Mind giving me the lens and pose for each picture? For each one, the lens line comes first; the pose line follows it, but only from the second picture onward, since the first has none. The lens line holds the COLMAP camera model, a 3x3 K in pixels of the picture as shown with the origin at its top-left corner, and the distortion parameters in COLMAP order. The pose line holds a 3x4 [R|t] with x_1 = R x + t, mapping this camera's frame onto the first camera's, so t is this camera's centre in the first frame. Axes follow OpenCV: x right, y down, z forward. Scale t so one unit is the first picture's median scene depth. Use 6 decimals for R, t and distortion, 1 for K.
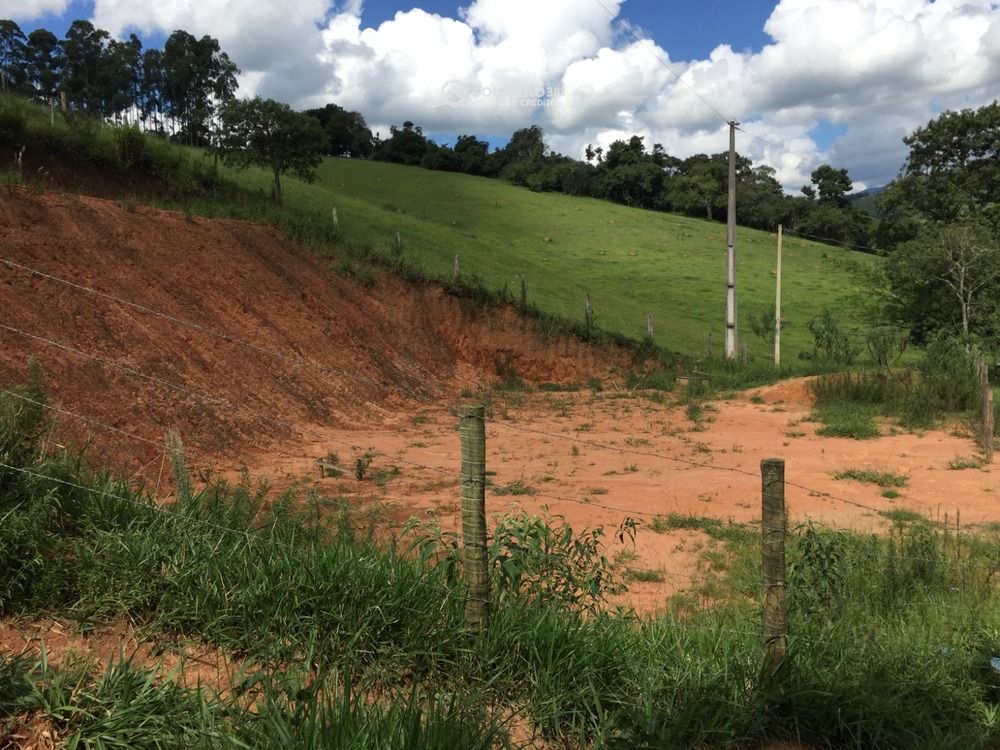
lens RADIAL K [[859.4, 0, 502.4], [0, 859.4, 366.1], [0, 0, 1]] dist [0.086464, -0.104445]
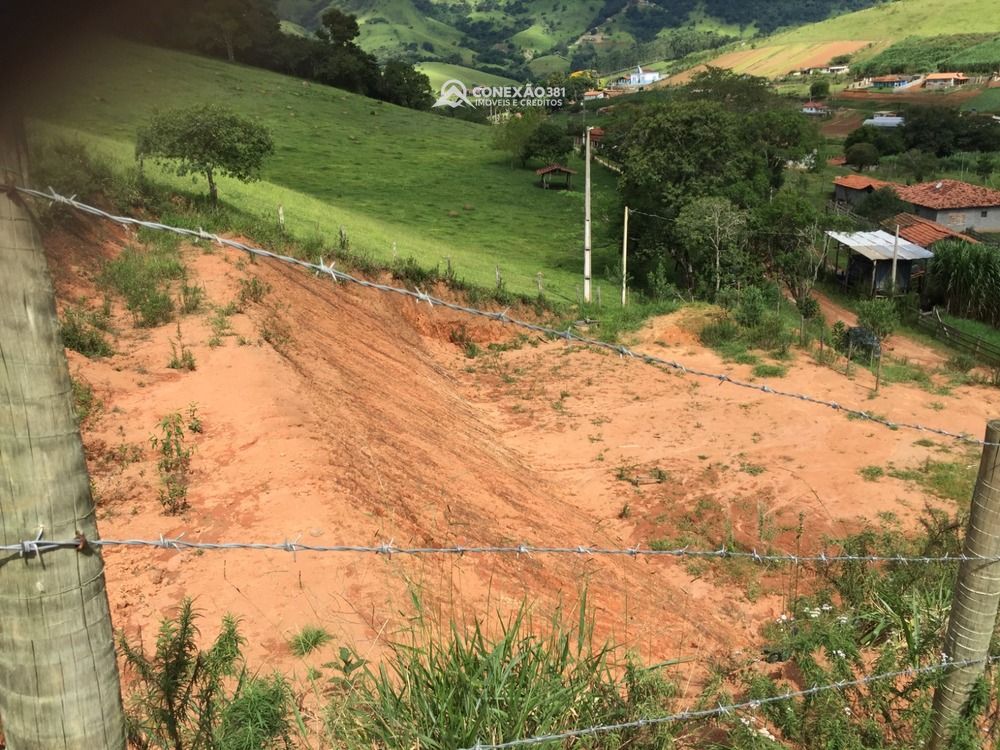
lens RADIAL K [[859.4, 0, 499.4], [0, 859.4, 350.5], [0, 0, 1]] dist [0.086464, -0.104445]
pose [[0.817856, -0.170980, 0.549433, -0.617247], [0.062481, 0.975576, 0.210588, -0.228570], [-0.572020, -0.137902, 0.808564, -0.049523]]
